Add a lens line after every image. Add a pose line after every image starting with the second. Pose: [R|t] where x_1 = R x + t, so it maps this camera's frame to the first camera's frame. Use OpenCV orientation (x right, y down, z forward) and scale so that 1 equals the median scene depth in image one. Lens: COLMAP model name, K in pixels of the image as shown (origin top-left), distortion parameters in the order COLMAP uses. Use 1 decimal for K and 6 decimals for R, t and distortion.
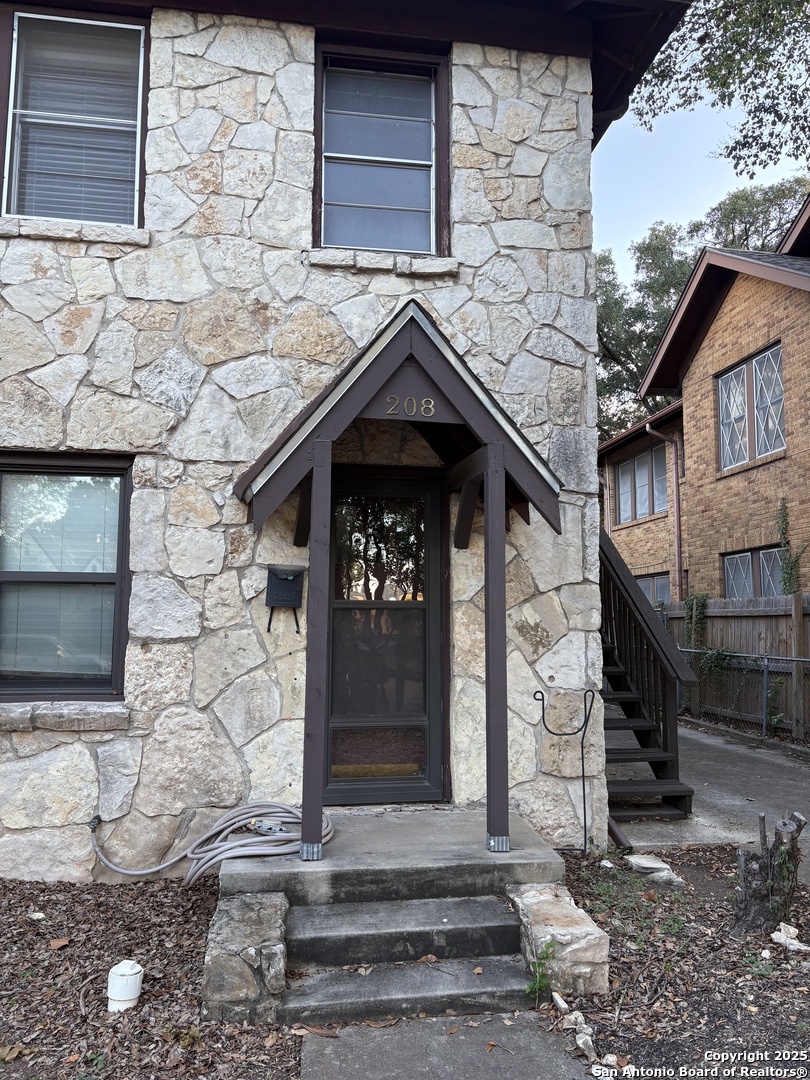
lens RADIAL K [[820.1, 0, 408.0], [0, 820.1, 544.4], [0, 0, 1]] dist [0.047714, -0.055367]
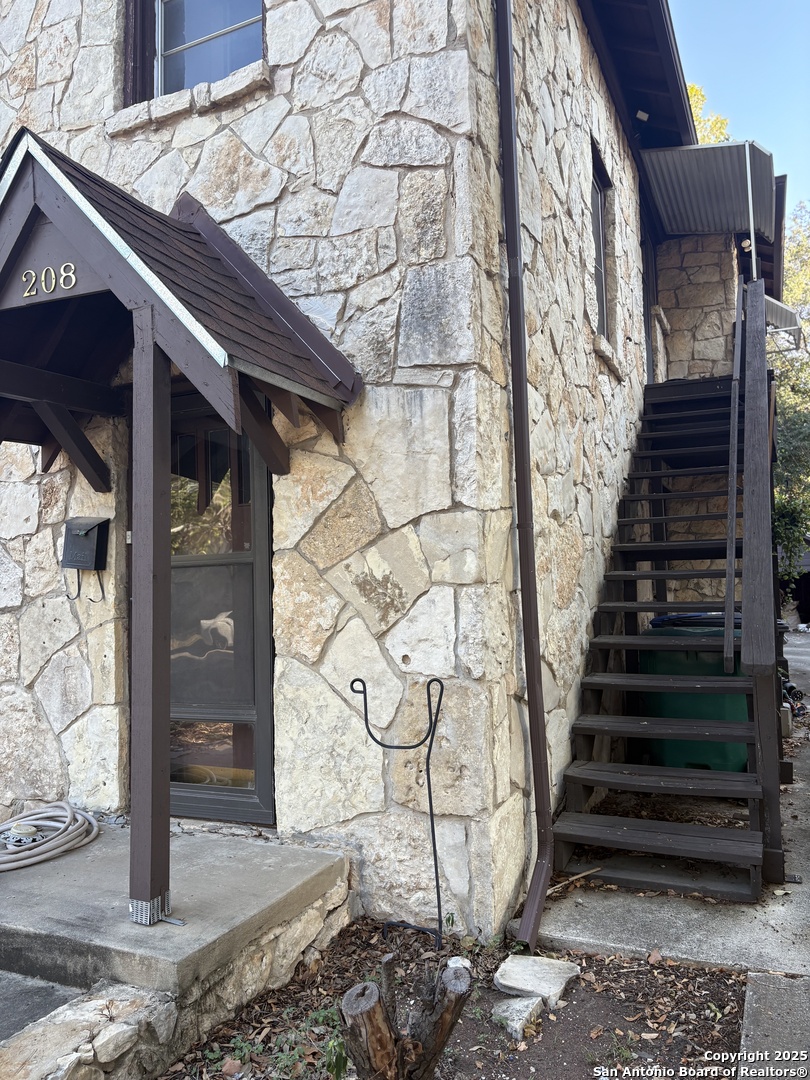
lens RADIAL K [[820.1, 0, 408.0], [0, 820.1, 544.4], [0, 0, 1]] dist [0.047714, -0.055367]
pose [[0.832584, -0.056922, -0.550966, 0.548878], [0.084637, 0.996098, 0.024988, 0.057055], [0.547394, -0.067437, 0.834154, 0.474127]]
